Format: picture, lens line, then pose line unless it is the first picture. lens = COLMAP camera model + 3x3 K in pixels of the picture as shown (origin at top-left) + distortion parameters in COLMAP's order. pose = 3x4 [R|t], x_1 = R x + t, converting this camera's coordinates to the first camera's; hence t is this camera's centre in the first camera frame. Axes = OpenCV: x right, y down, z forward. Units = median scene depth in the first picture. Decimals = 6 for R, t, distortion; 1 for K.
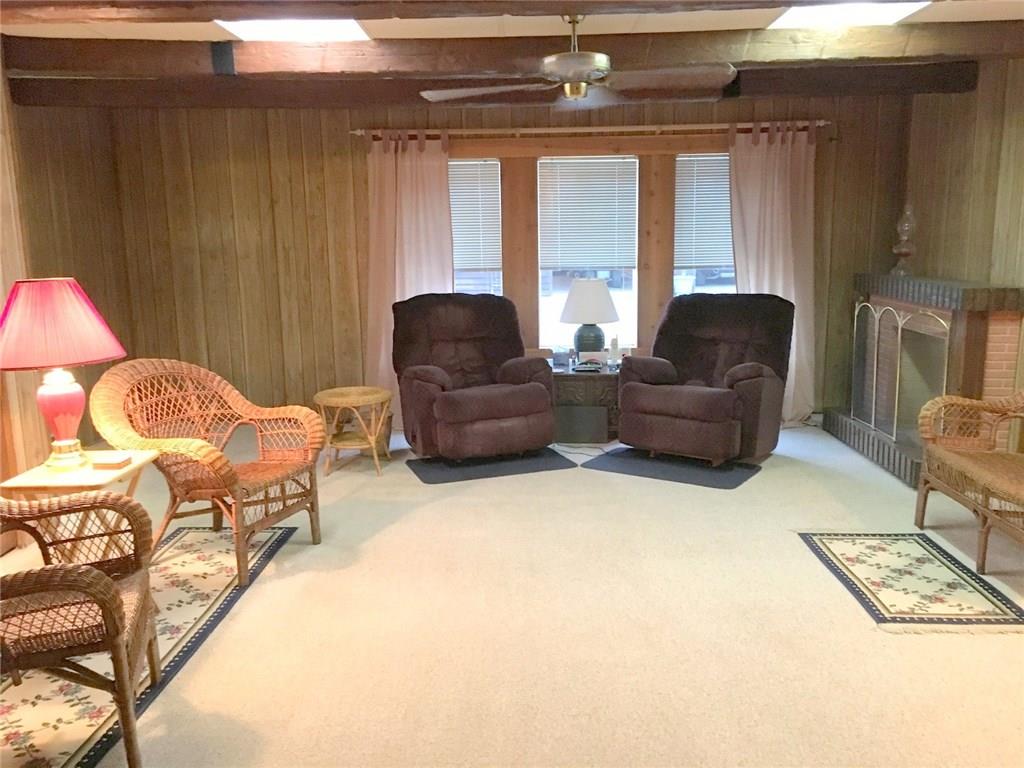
lens RADIAL K [[874.6, 0, 513.9], [0, 874.6, 383.0], [0, 0, 1]] dist [0.045684, 0.005673]
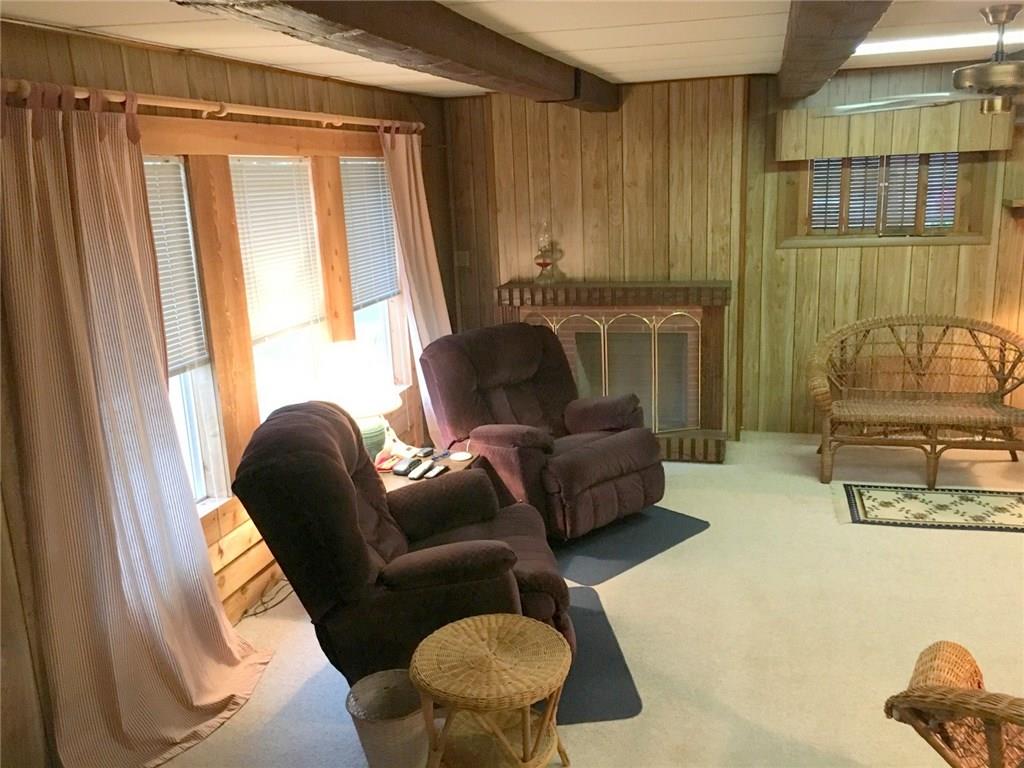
lens RADIAL K [[874.6, 0, 511.3], [0, 874.6, 384.8], [0, 0, 1]] dist [0.045684, 0.005673]
pose [[0.255578, -0.220092, 0.941403, -0.570658], [0.215042, 0.962291, 0.166594, -0.195067], [-0.942569, 0.159863, 0.293269, 0.785589]]
